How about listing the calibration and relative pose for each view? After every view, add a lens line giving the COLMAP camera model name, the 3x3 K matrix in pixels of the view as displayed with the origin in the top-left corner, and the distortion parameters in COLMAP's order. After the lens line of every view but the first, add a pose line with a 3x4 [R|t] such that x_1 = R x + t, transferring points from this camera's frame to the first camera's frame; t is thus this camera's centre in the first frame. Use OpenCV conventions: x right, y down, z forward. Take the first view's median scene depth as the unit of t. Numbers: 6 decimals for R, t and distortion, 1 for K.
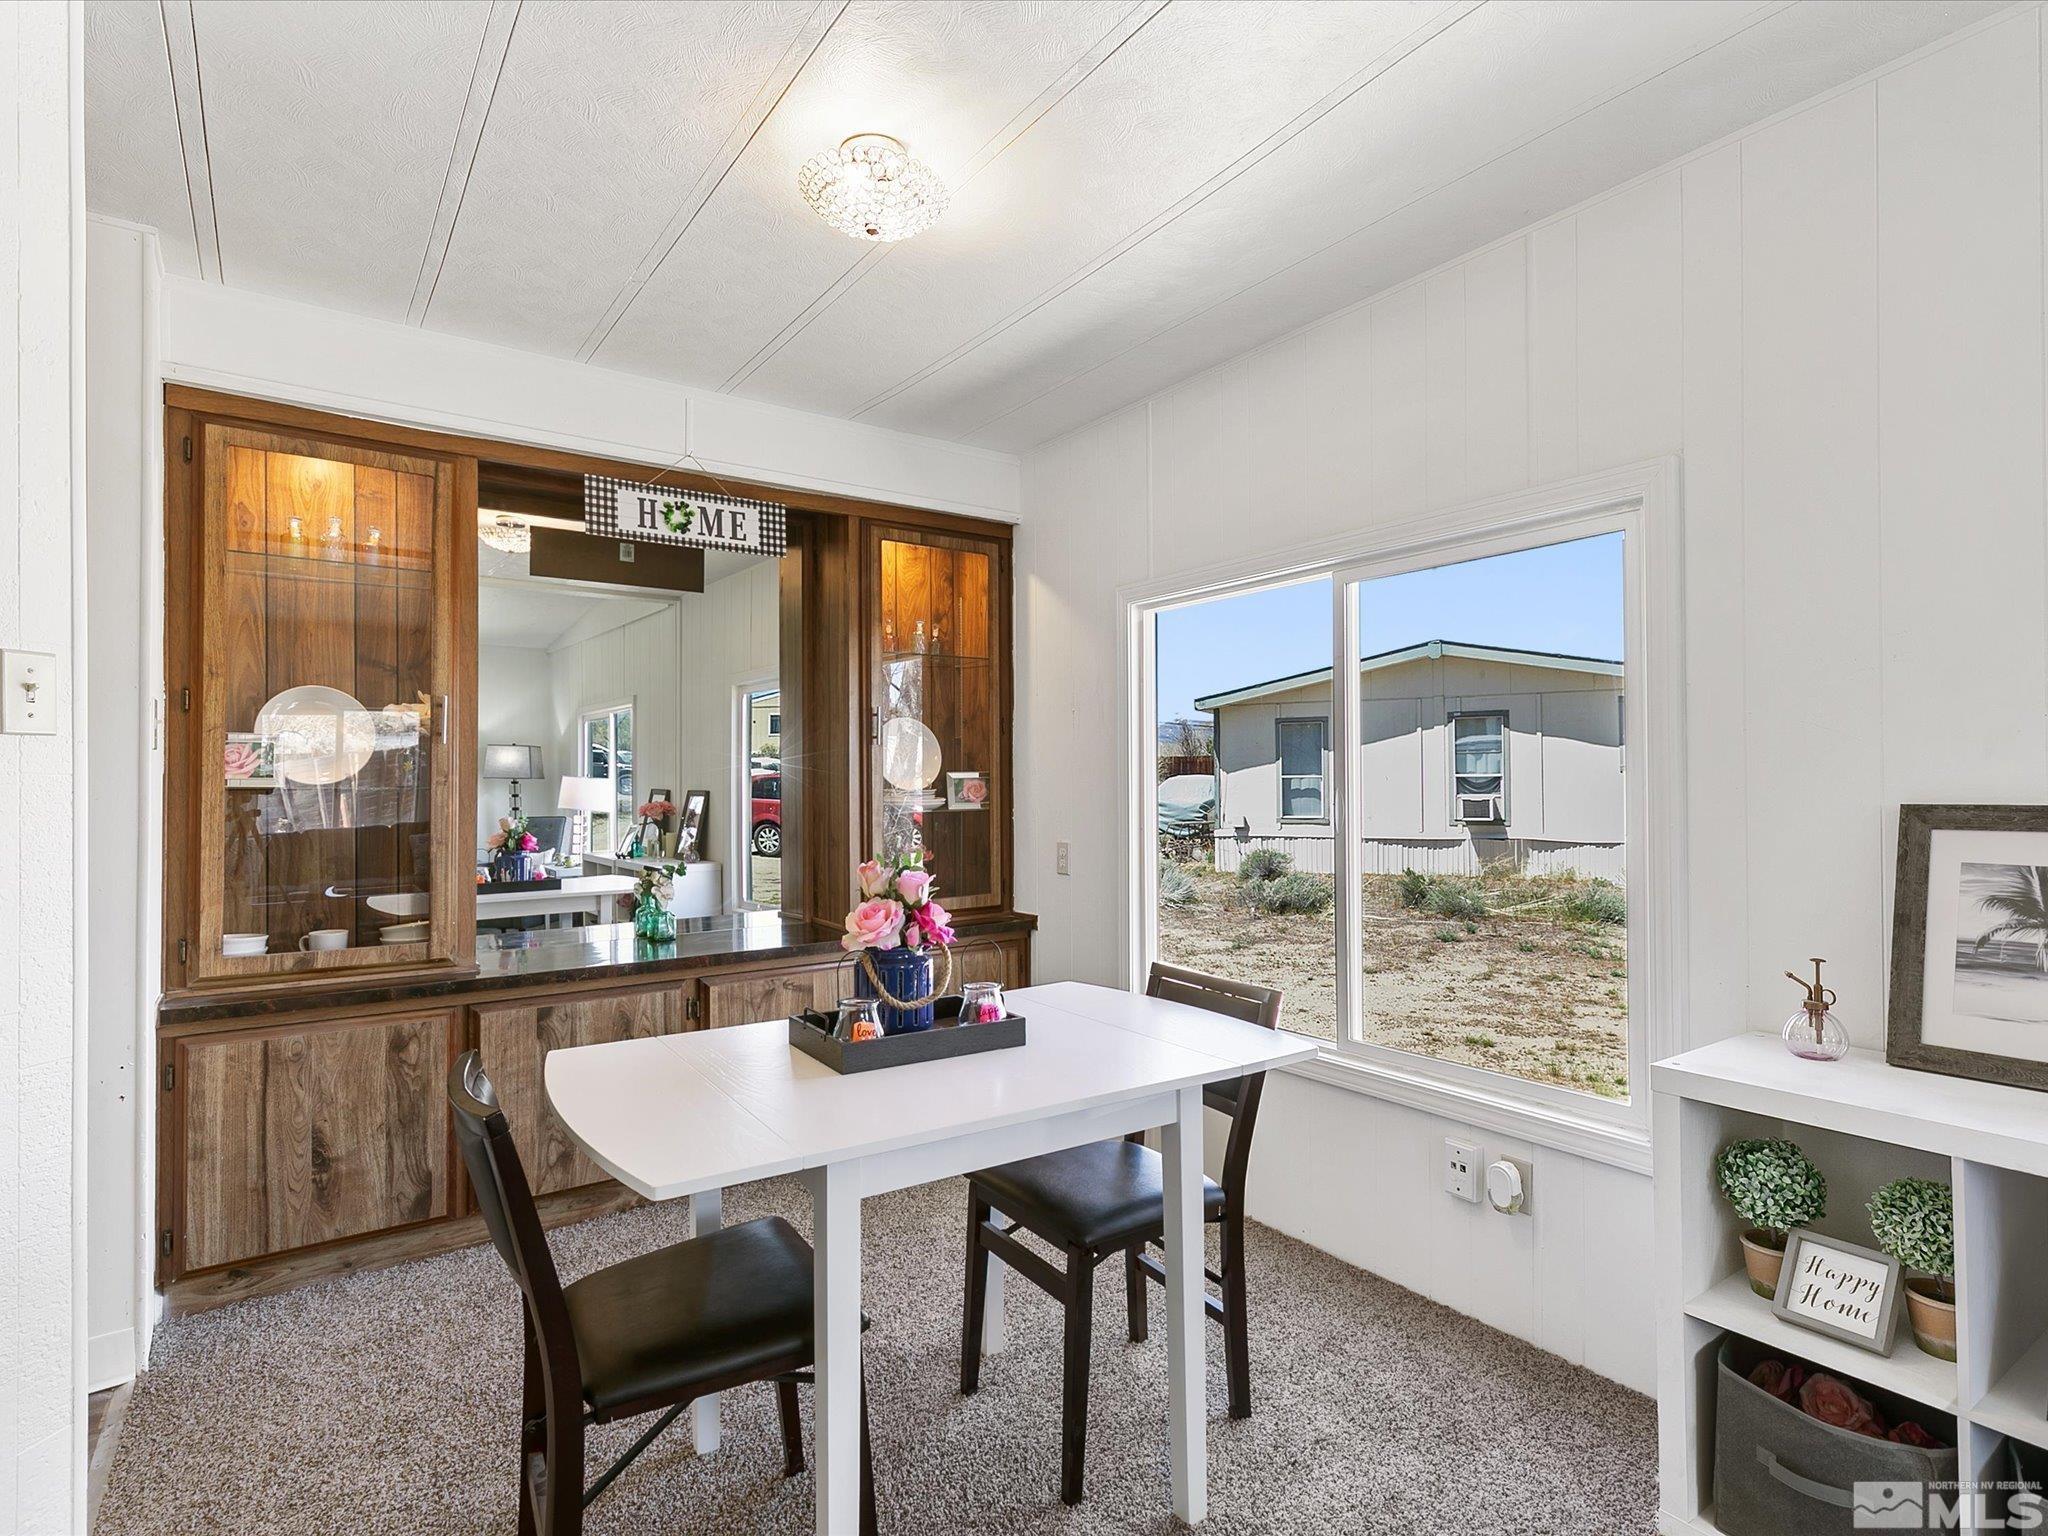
lens RADIAL K [[1043.8, 0, 1016.8], [0, 1043.8, 772.5], [0, 0, 1]] dist [0.021520, -0.000009]
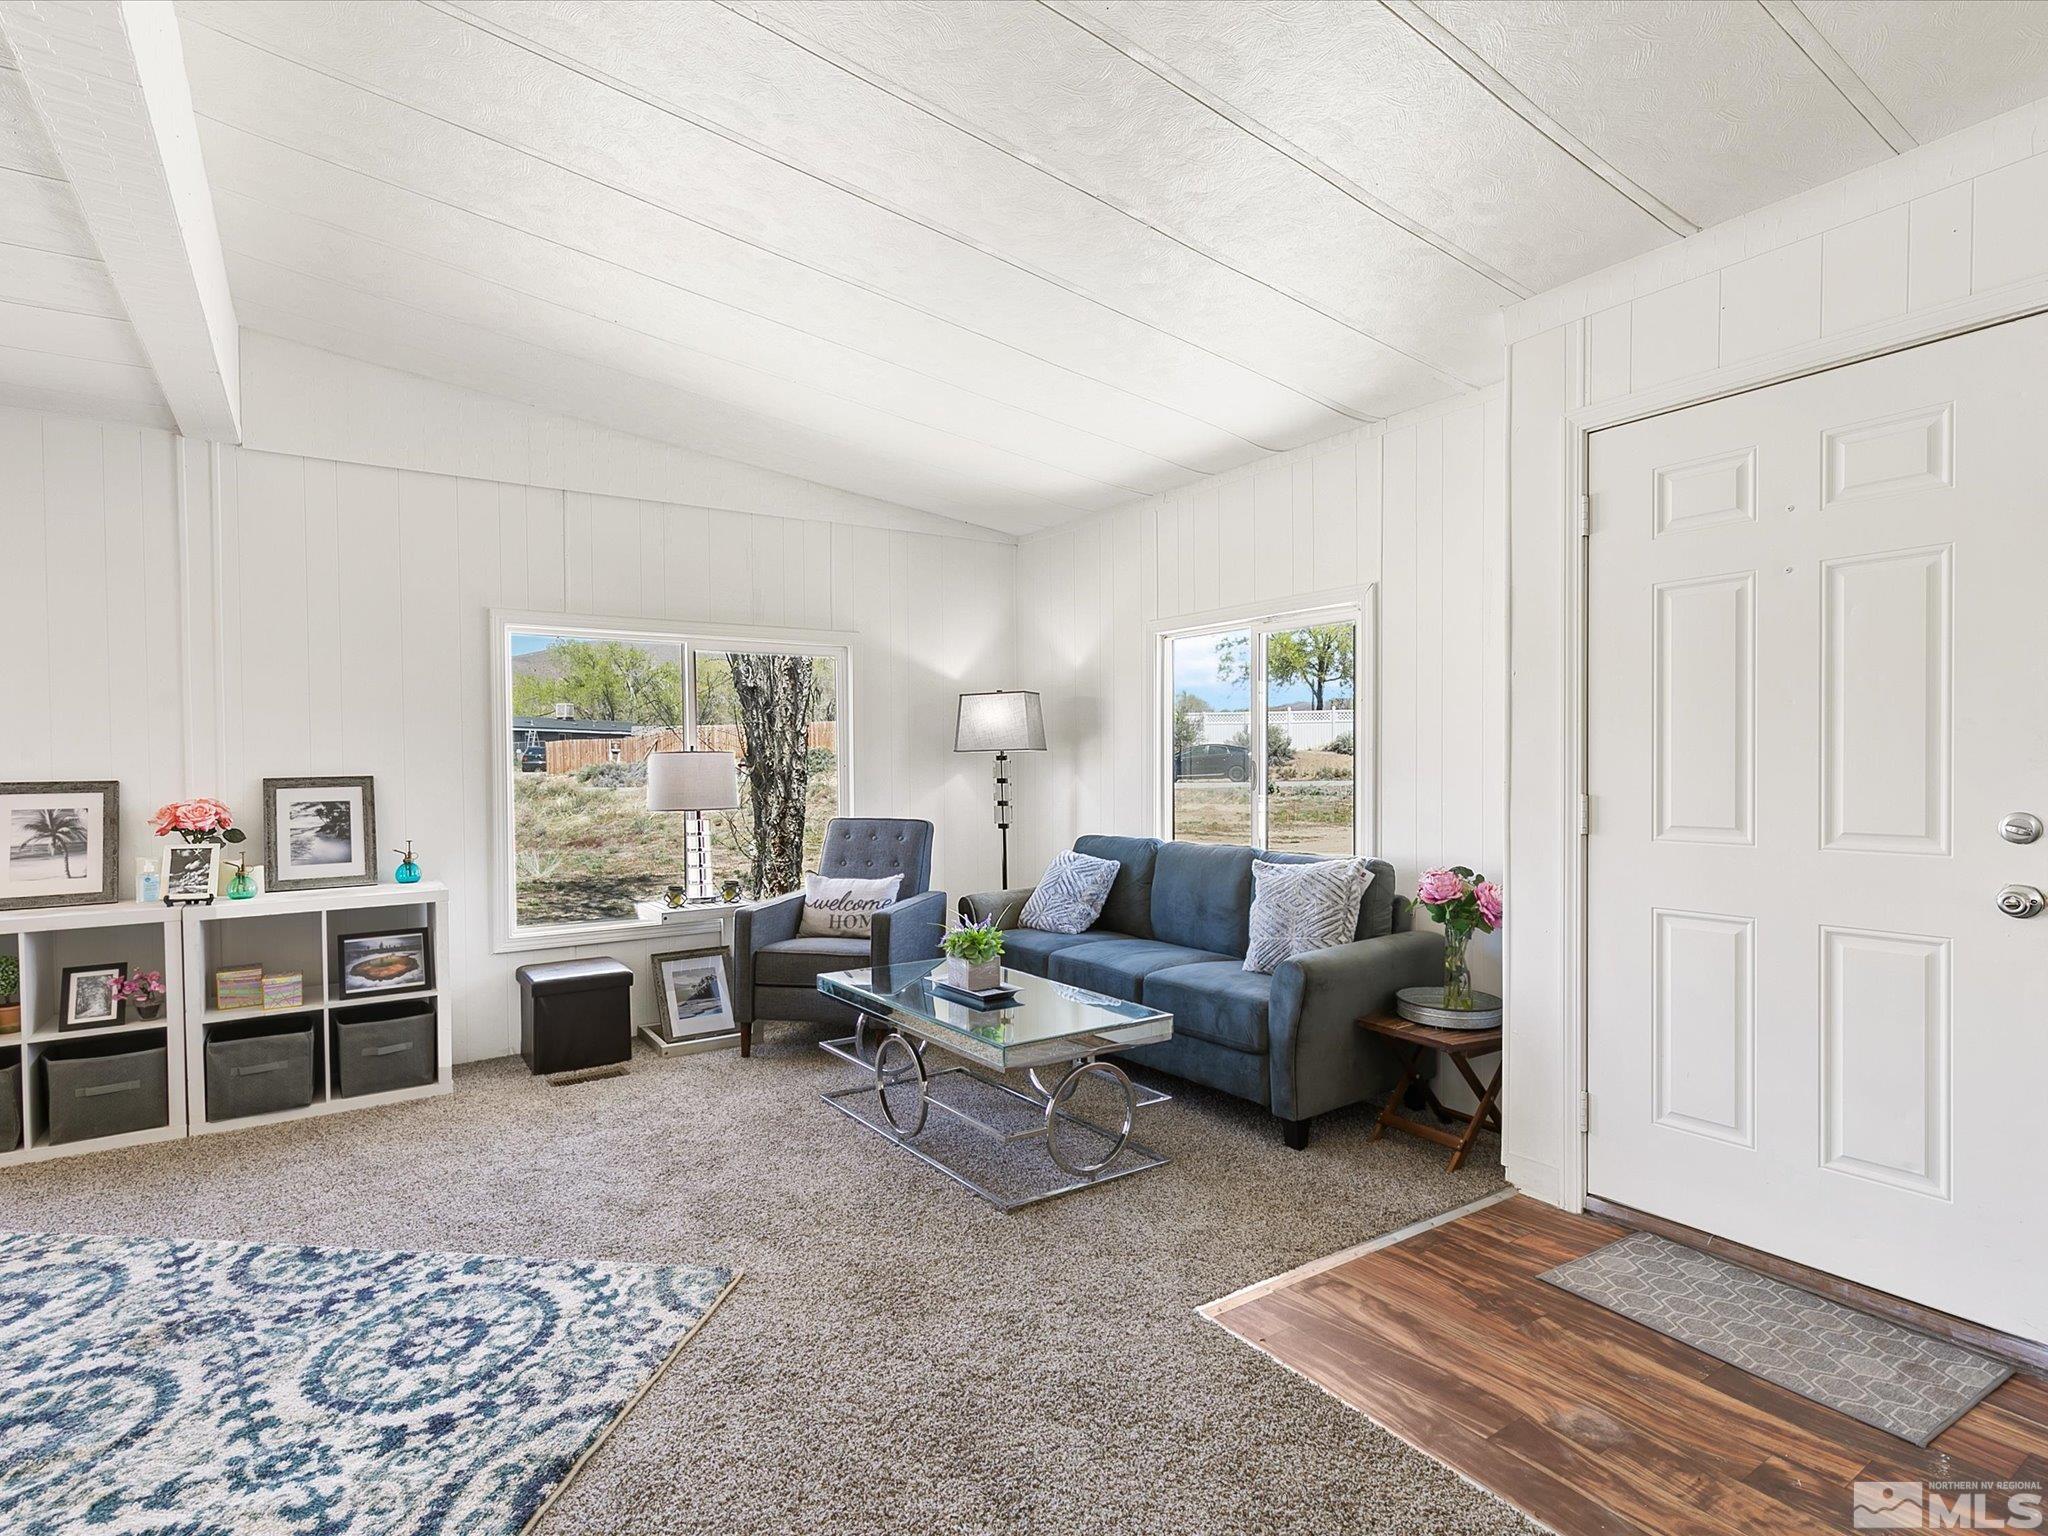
lens RADIAL K [[1048.8, 0, 1016.2], [0, 1048.8, 729.9], [0, 0, 1]] dist [0.009840, -0.000052]
pose [[0.019495, 0.036760, 0.999134, -0.627105], [0.001593, 0.999321, -0.036798, 0.003532], [-0.999809, 0.002309, 0.019423, -0.549968]]
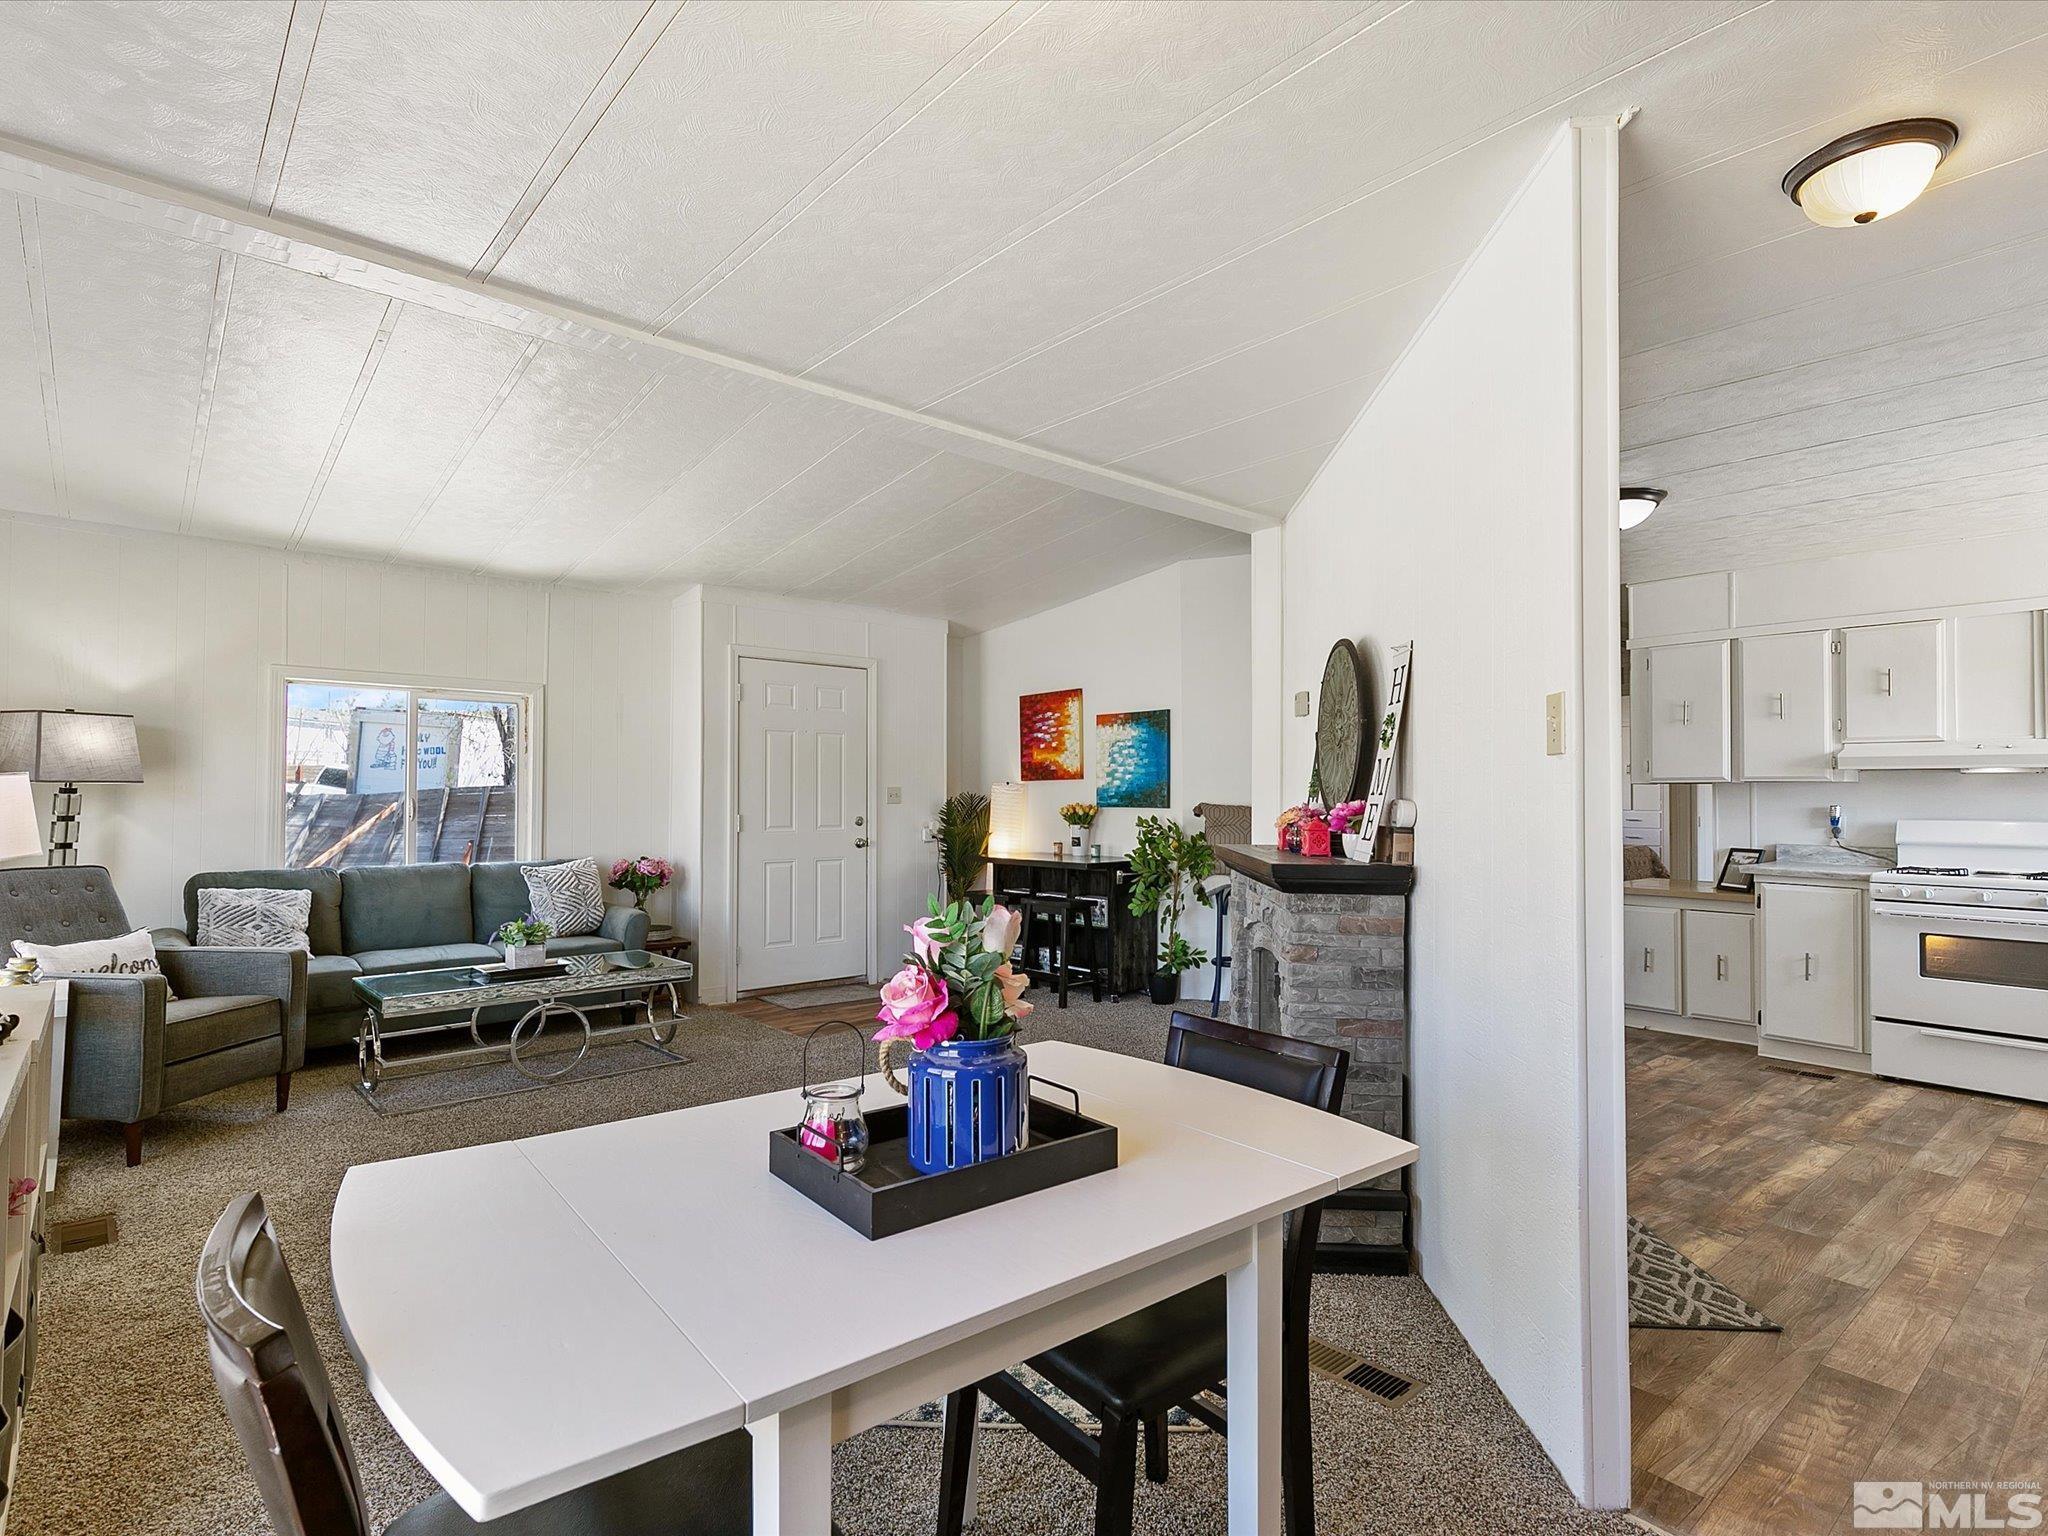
lens RADIAL K [[1041.8, 0, 1028.8], [0, 1041.8, 775.3], [0, 0, 1]] dist [0.010103, -0.000285]
pose [[-0.993880, 0.000933, -0.110465, -0.053833], [0.004219, 0.999555, -0.029521, 0.012332], [0.110389, -0.029806, -0.993441, 1.007373]]
